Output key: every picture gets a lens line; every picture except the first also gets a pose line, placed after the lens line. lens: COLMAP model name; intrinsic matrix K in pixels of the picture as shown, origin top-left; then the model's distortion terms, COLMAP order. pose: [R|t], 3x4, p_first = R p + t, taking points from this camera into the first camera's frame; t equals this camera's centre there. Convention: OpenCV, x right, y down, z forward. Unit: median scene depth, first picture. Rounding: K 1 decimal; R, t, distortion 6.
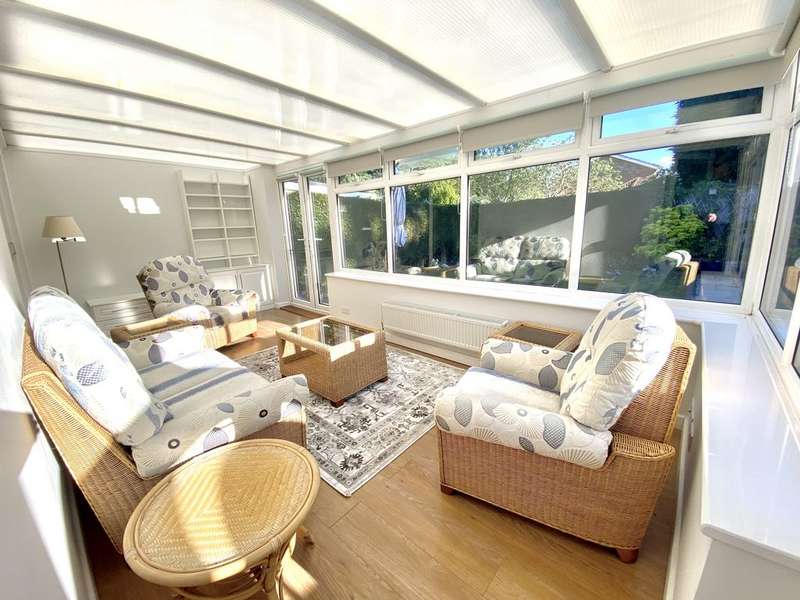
lens RADIAL K [[323.4, 0, 399.2], [0, 323.4, 300.6], [0, 0, 1]] dist [0.033036, -0.027187]
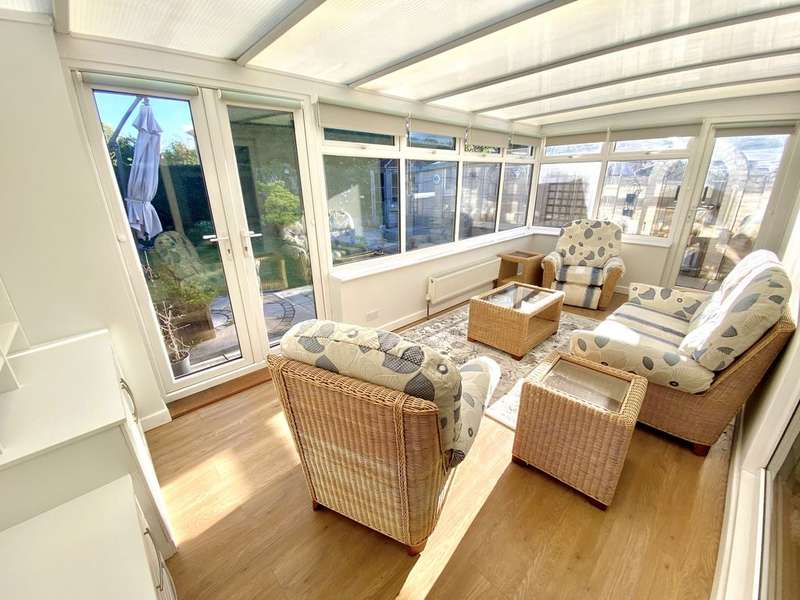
lens RADIAL K [[323.4, 0, 399.2], [0, 323.4, 300.6], [0, 0, 1]] dist [0.033036, -0.027187]
pose [[0.121774, -0.303988, 0.944861, -0.753760], [0.245342, 0.931625, 0.268110, -0.161824], [-0.961758, 0.199165, 0.188028, 0.661117]]
